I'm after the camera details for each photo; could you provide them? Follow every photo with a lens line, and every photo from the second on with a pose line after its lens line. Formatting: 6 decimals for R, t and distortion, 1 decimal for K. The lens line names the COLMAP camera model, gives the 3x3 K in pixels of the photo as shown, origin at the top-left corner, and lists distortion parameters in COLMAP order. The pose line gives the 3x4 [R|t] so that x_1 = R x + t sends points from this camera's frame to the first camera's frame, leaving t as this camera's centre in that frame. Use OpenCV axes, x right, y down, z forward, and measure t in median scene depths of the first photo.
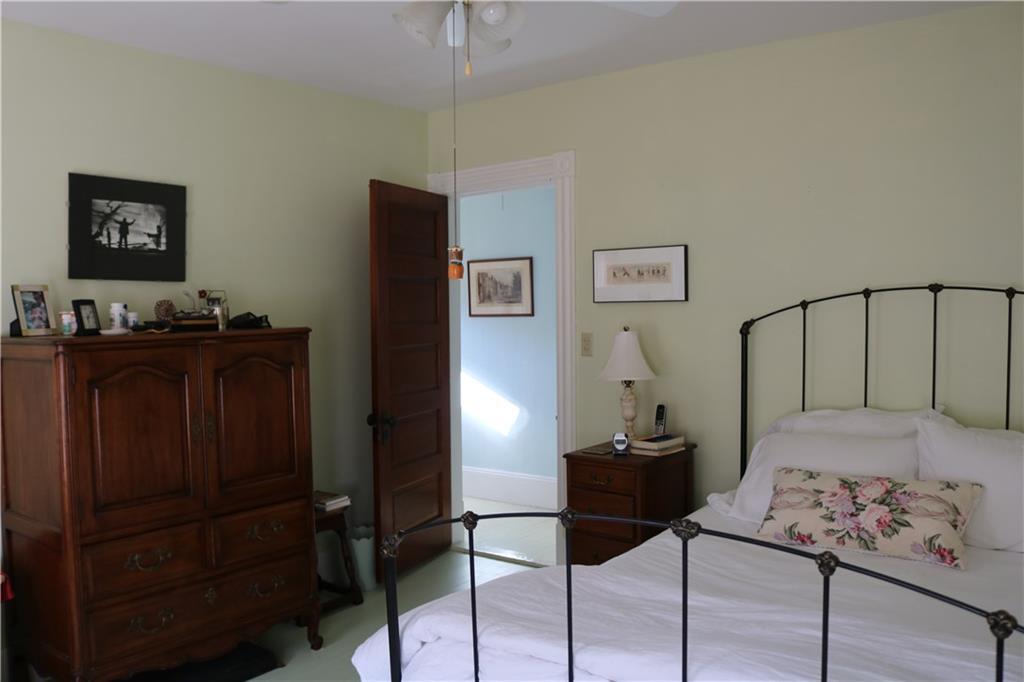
lens RADIAL K [[846.0, 0, 512.0], [0, 846.0, 341.0], [0, 0, 1]] dist [0.001766, 0.002635]
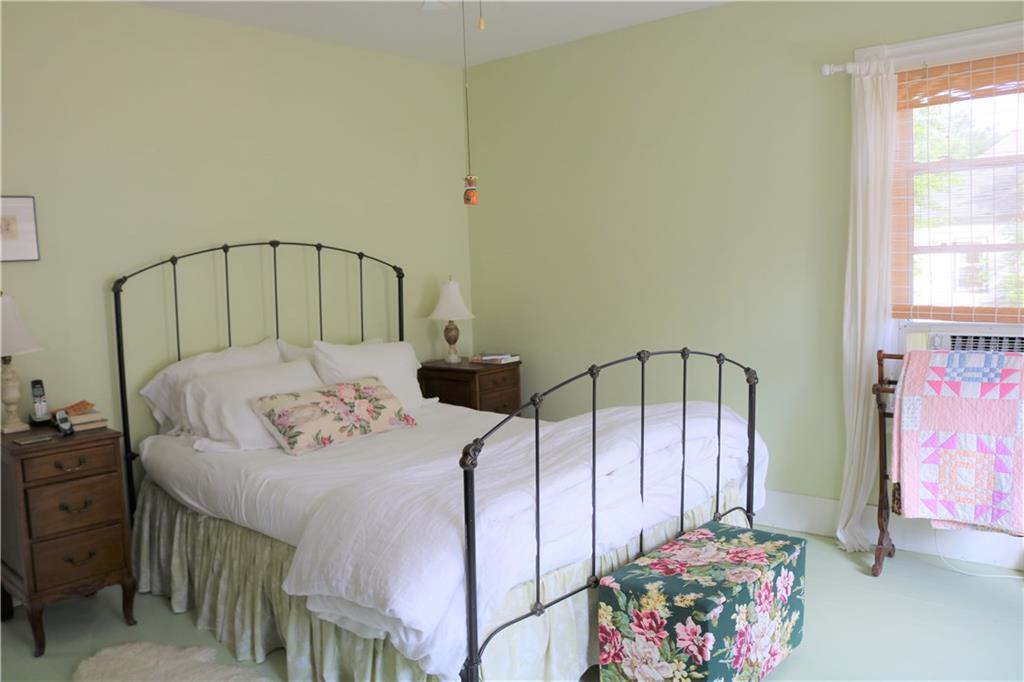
lens RADIAL K [[826.0, 0, 512.0], [0, 826.0, 341.0], [0, 0, 1]] dist [-0.120795, 0.012652]
pose [[0.134274, -0.089384, 0.986905, -0.679478], [0.088509, 0.993025, 0.077896, 0.018835], [-0.986984, 0.076891, 0.141249, 0.488207]]
